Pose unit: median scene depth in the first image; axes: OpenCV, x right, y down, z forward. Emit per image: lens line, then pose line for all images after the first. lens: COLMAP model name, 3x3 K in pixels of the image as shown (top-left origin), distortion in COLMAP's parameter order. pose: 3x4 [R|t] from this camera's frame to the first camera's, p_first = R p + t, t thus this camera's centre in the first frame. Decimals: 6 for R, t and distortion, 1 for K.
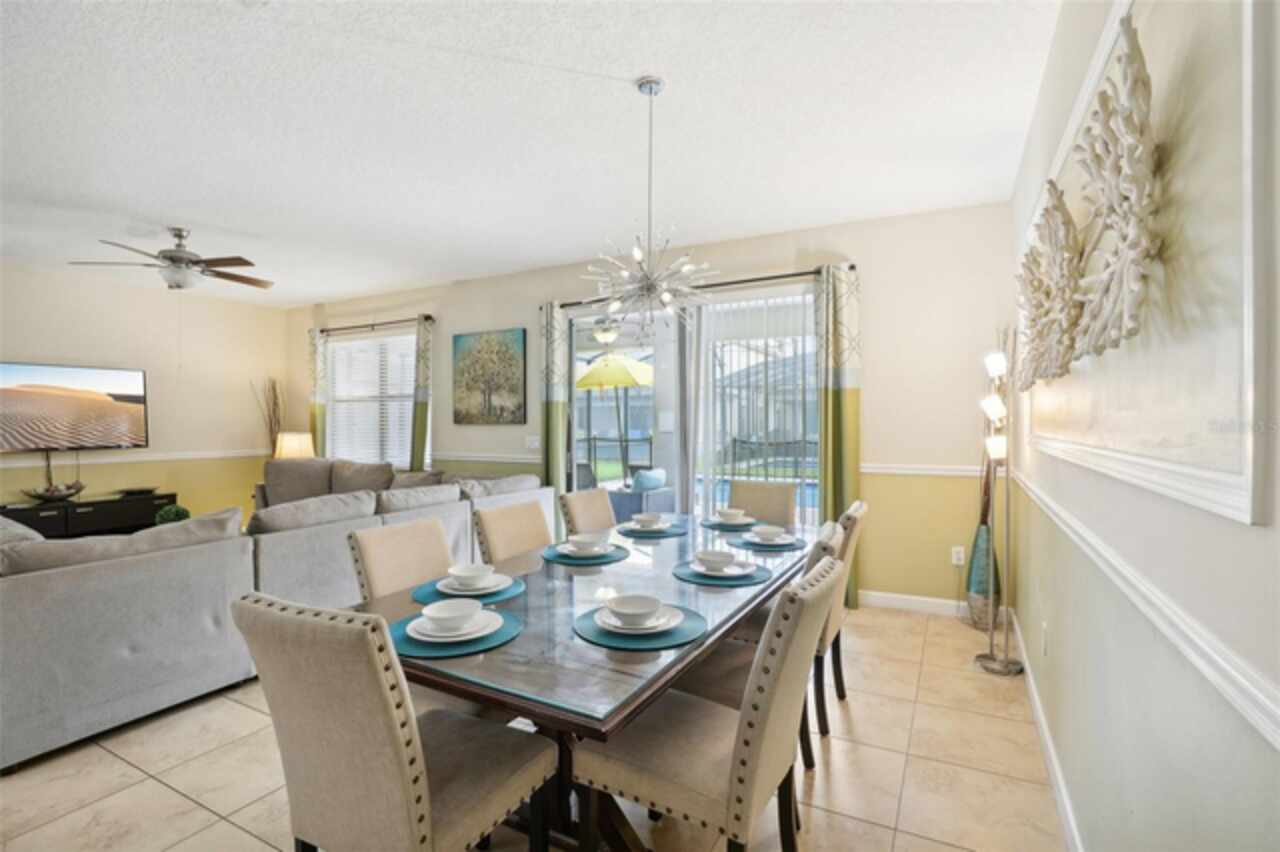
lens RADIAL K [[594.0, 0, 635.9], [0, 594.0, 416.8], [0, 0, 1]] dist [-0.032197, 0.003464]
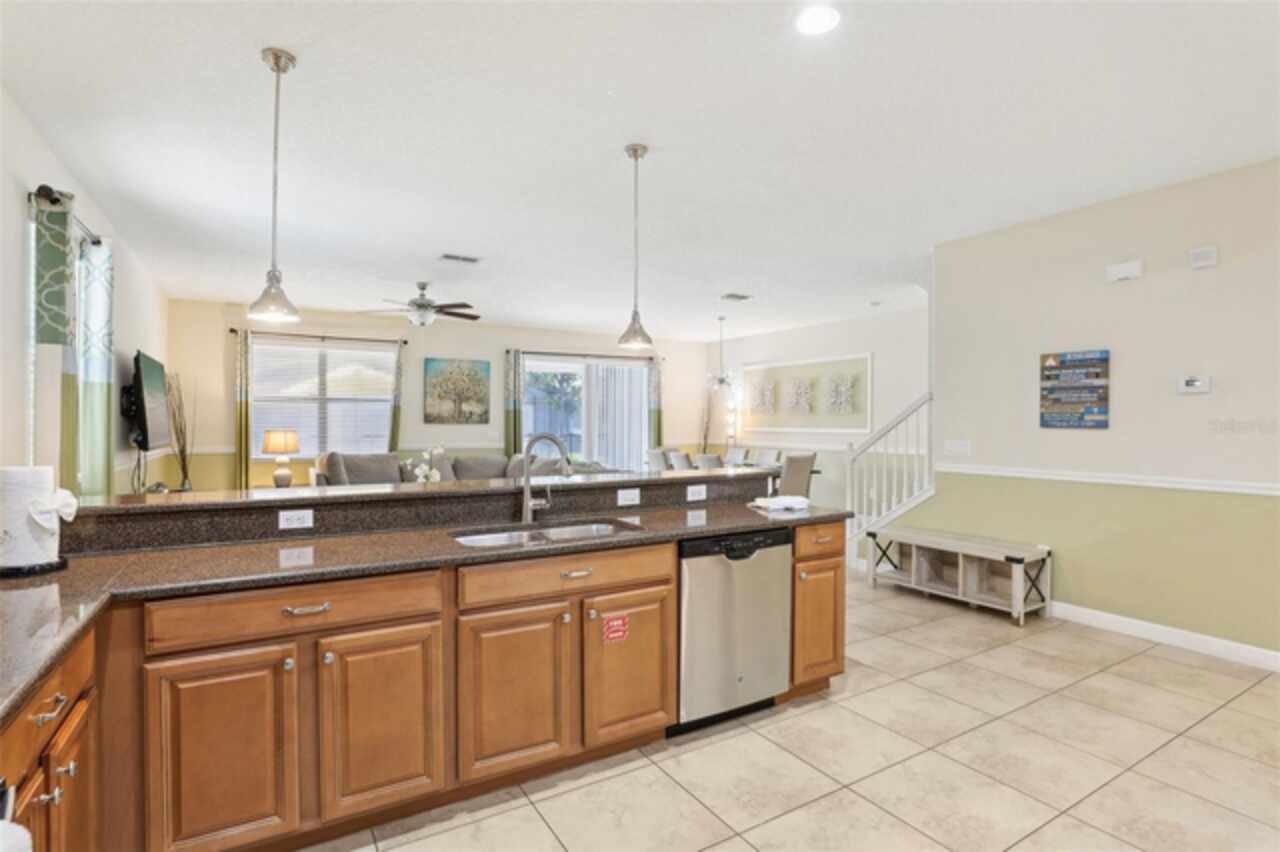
lens RADIAL K [[638.7, 0, 632.9], [0, 638.7, 428.7], [0, 0, 1]] dist [-0.034571, -0.000349]
pose [[0.532728, -0.000992, 0.846286, -1.335178], [-0.012193, 0.999887, 0.008847, 0.005581], [-0.846199, -0.015032, 0.532655, -0.185951]]
